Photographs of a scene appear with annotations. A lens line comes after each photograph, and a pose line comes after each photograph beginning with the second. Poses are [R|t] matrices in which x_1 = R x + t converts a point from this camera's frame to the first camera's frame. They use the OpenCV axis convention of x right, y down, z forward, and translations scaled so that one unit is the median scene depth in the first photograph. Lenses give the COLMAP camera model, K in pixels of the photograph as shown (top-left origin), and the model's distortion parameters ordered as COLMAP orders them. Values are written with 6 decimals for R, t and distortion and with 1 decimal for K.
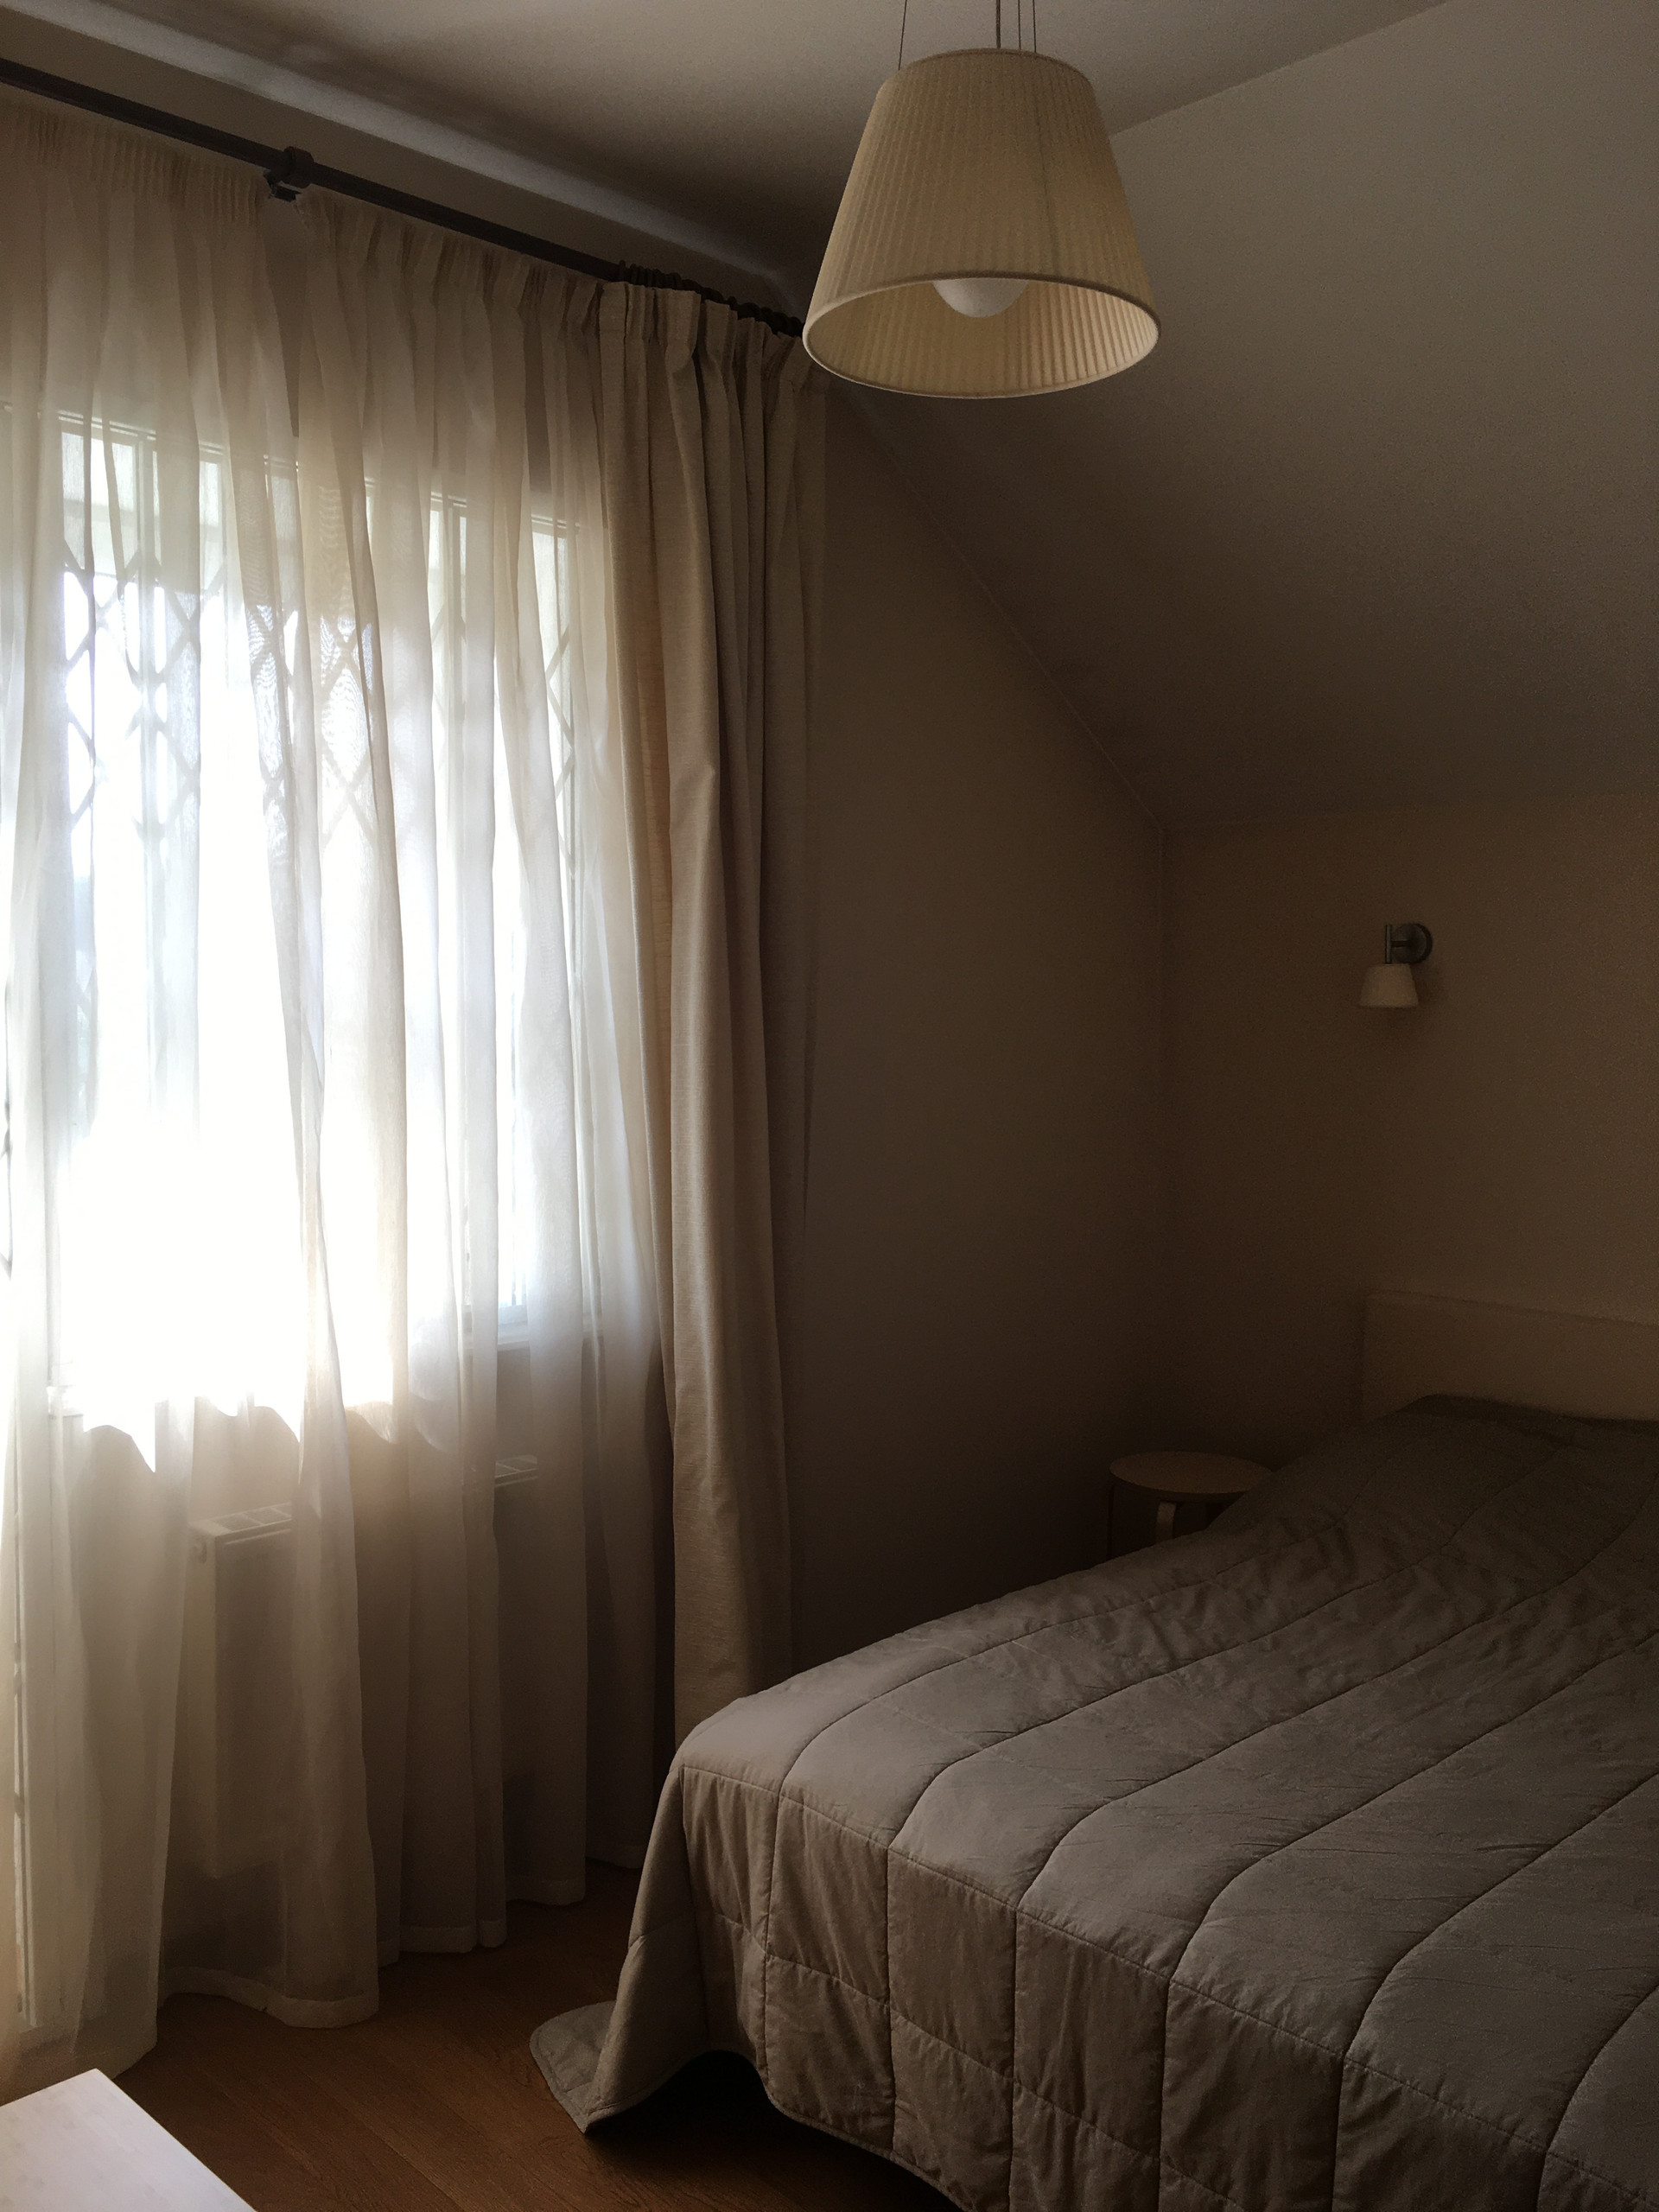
lens RADIAL K [[1874.2, 0, 824.6], [0, 1874.2, 1086.2], [0, 0, 1]] dist [0.077625, -0.096086]
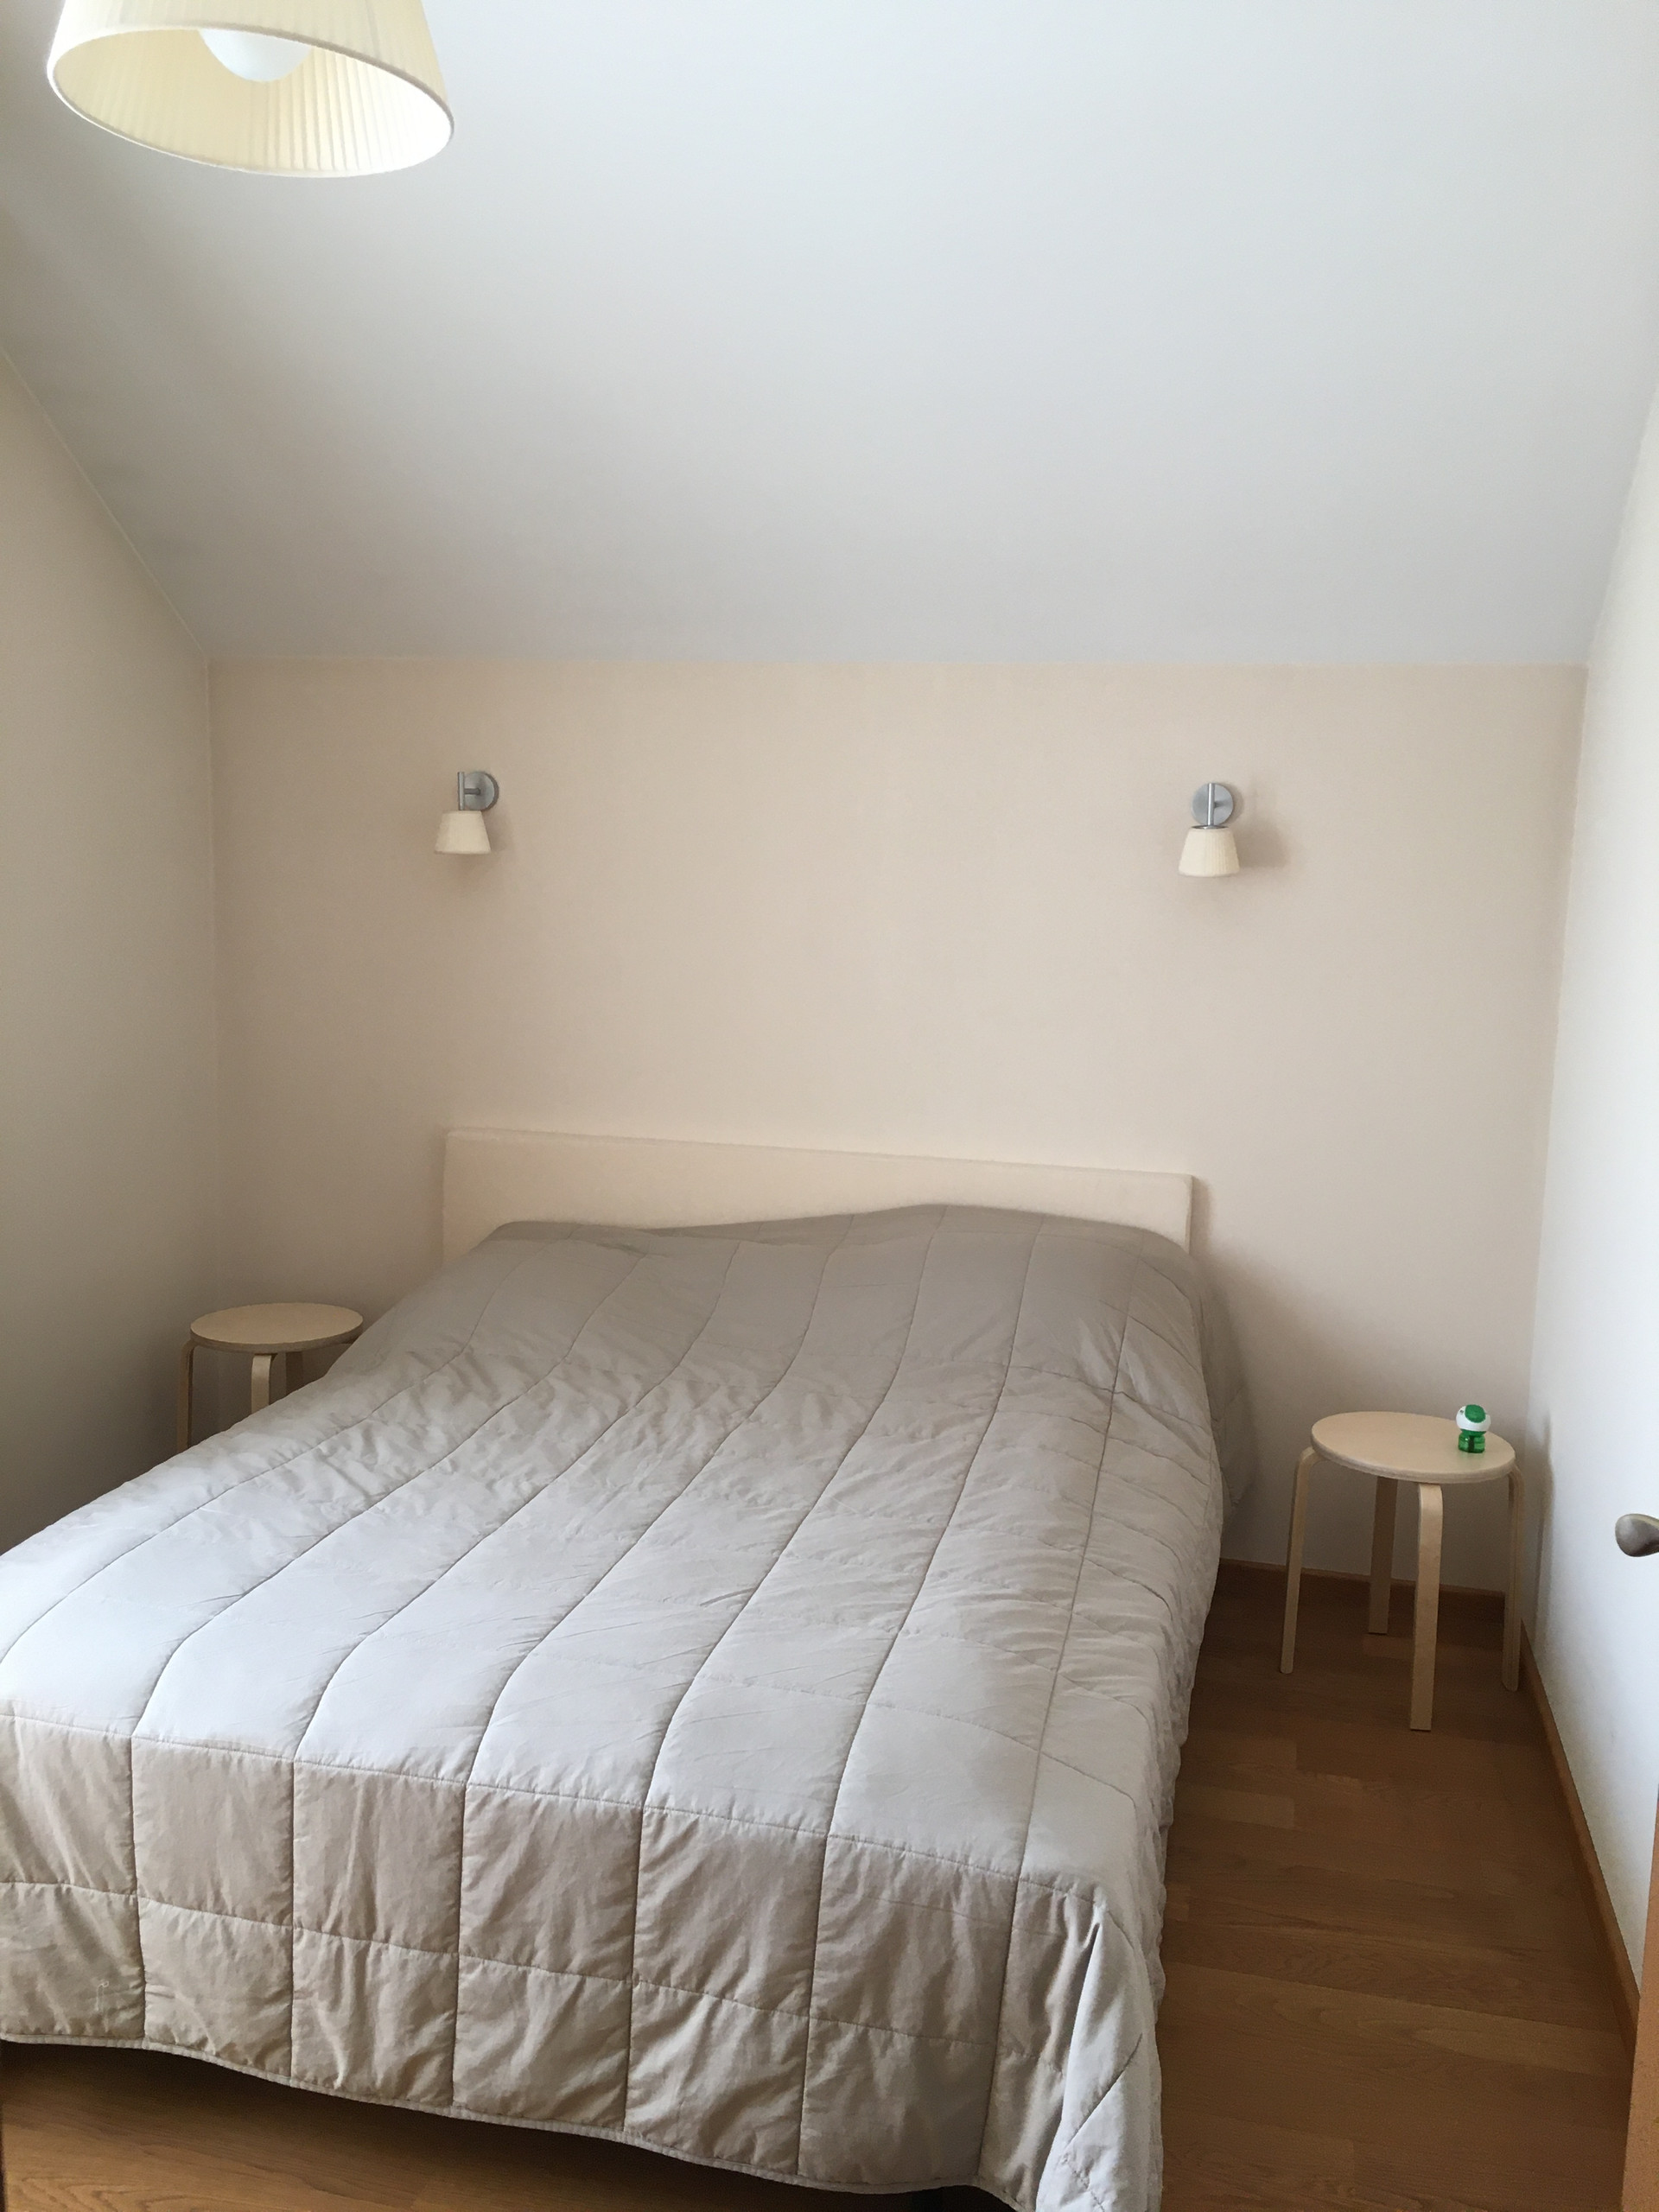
lens RADIAL K [[1874.2, 0, 833.6], [0, 1874.2, 1088.1], [0, 0, 1]] dist [0.077625, -0.096086]
pose [[0.846393, -0.051250, 0.530088, -0.154453], [0.008346, 0.996513, 0.083019, 0.004344], [-0.532494, -0.065842, 0.843869, 0.034876]]
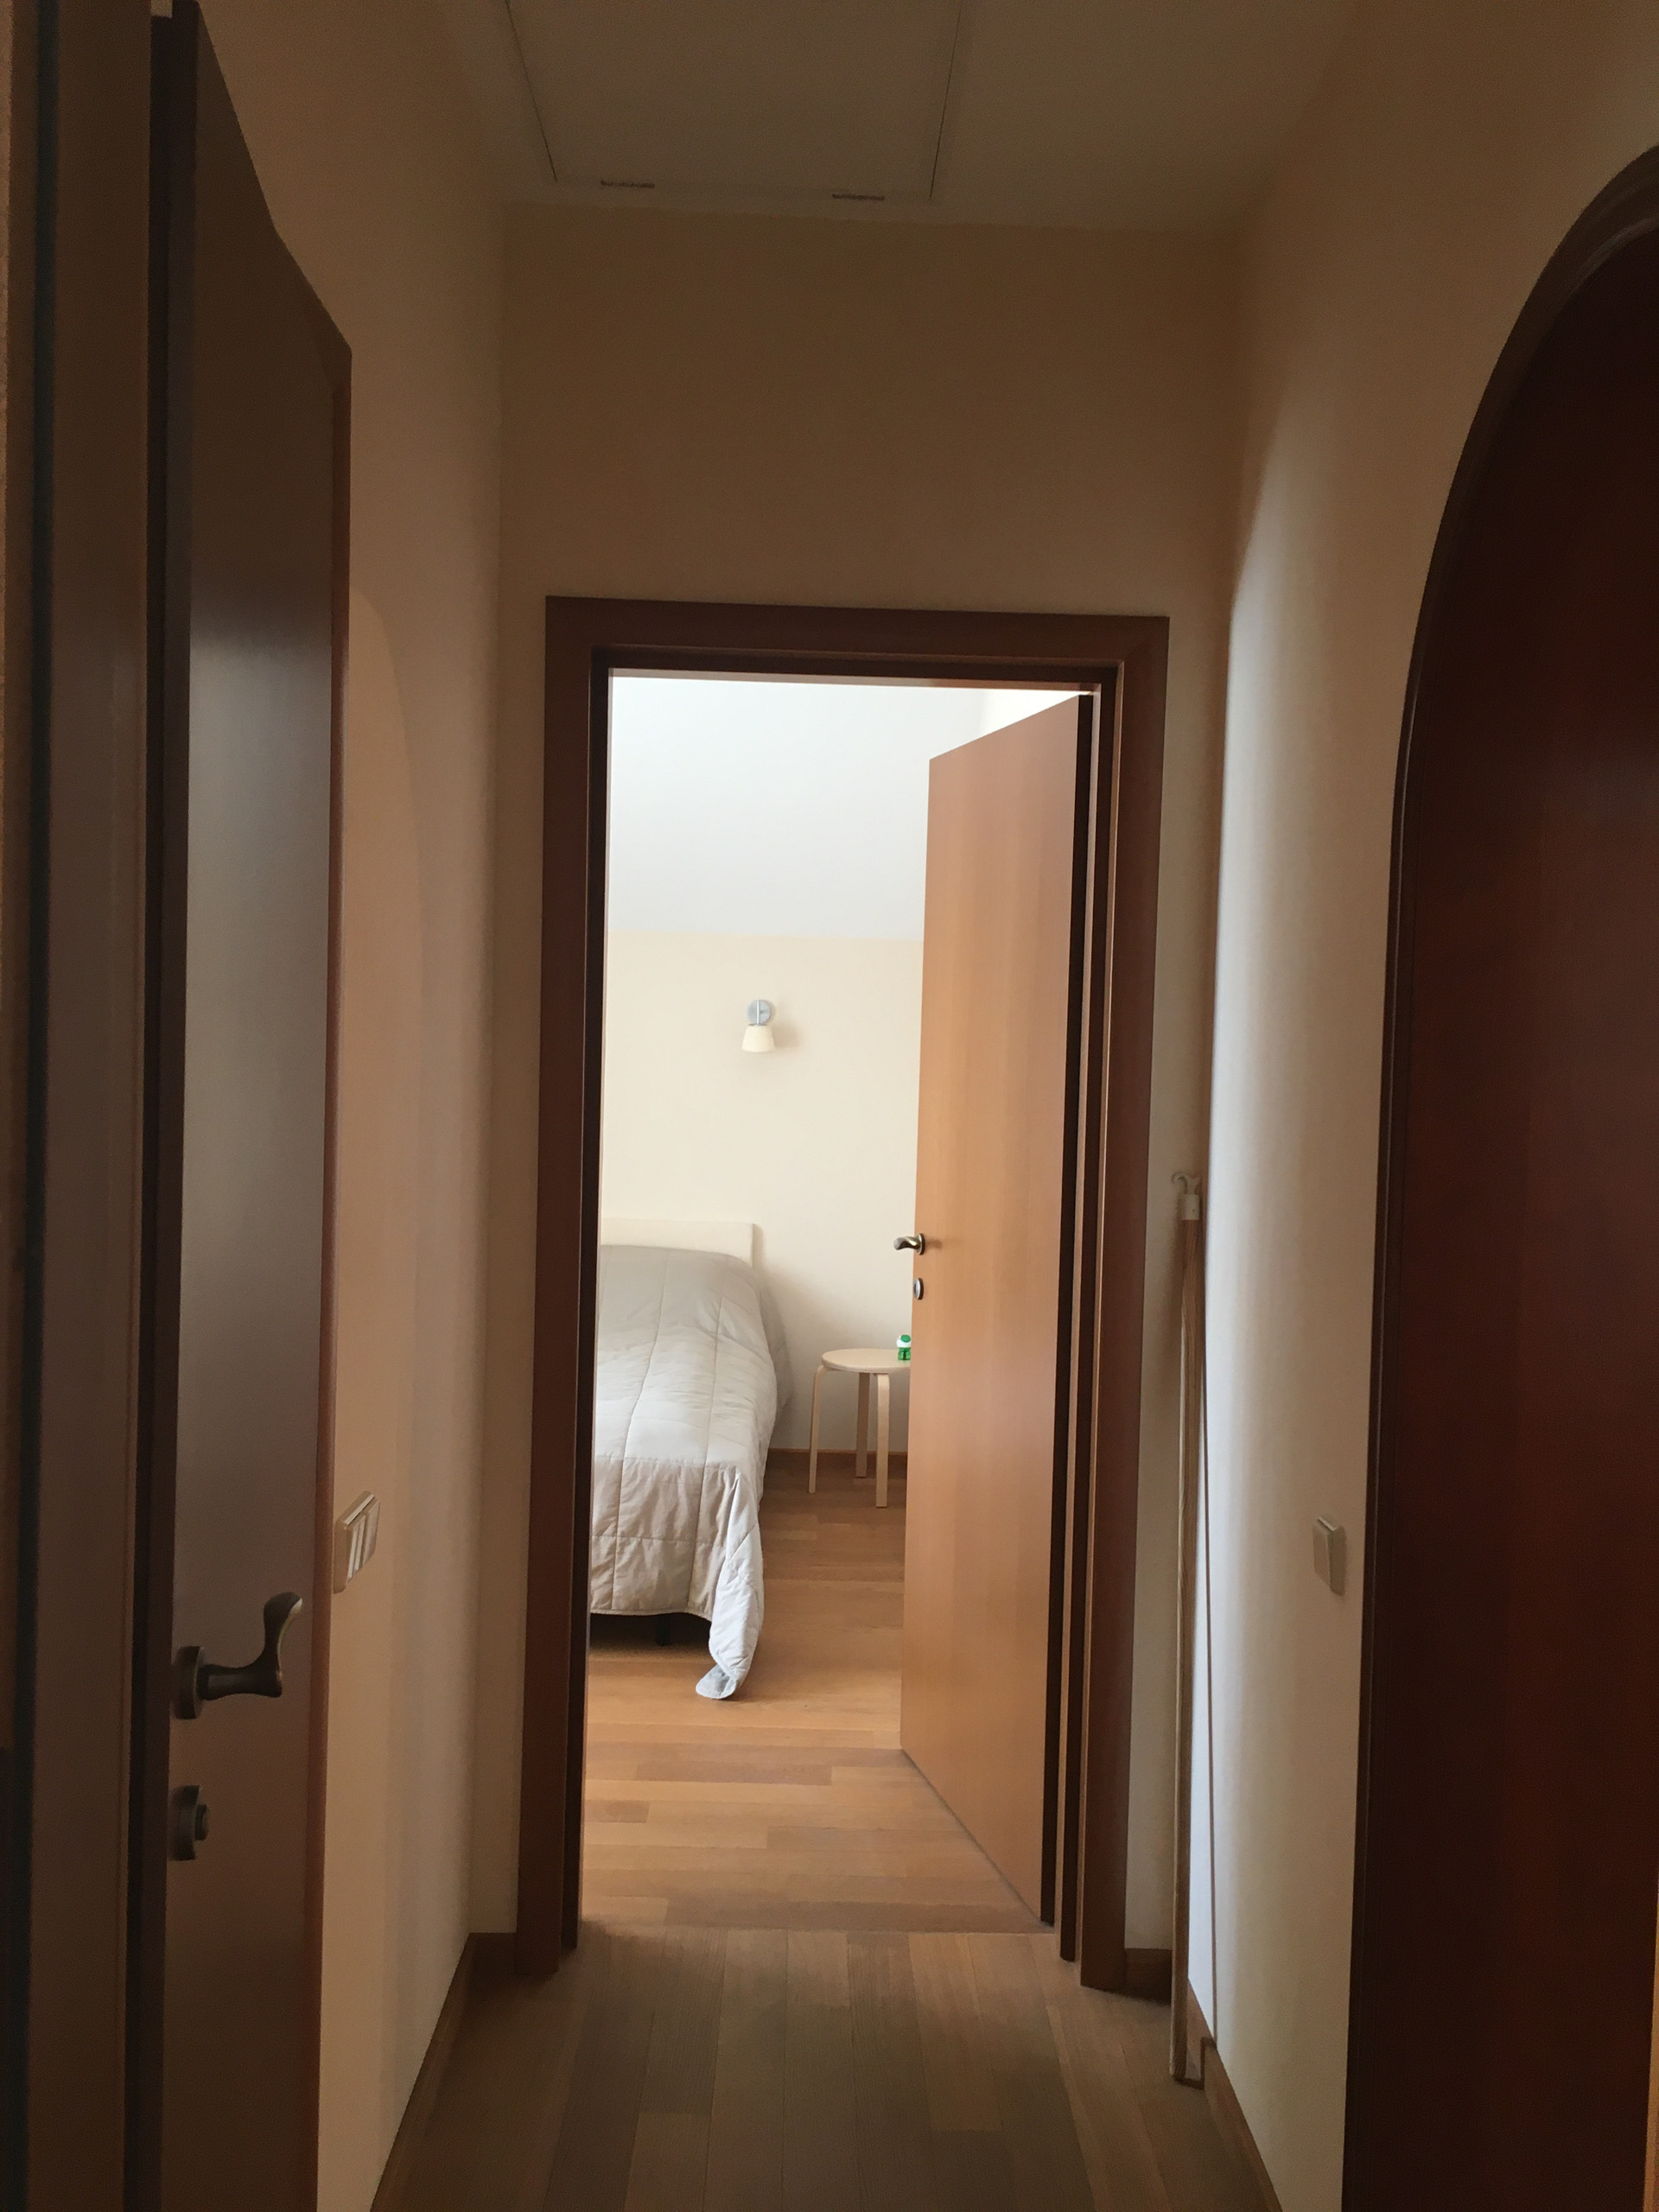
lens RADIAL K [[1874.2, 0, 828.0], [0, 1874.2, 1102.7], [0, 0, 1]] dist [0.077625, -0.096086]
pose [[0.687439, -0.013898, 0.726110, -1.025320], [0.015777, 0.999867, 0.004201, 0.026674], [-0.726071, 0.008568, 0.687566, -0.808882]]
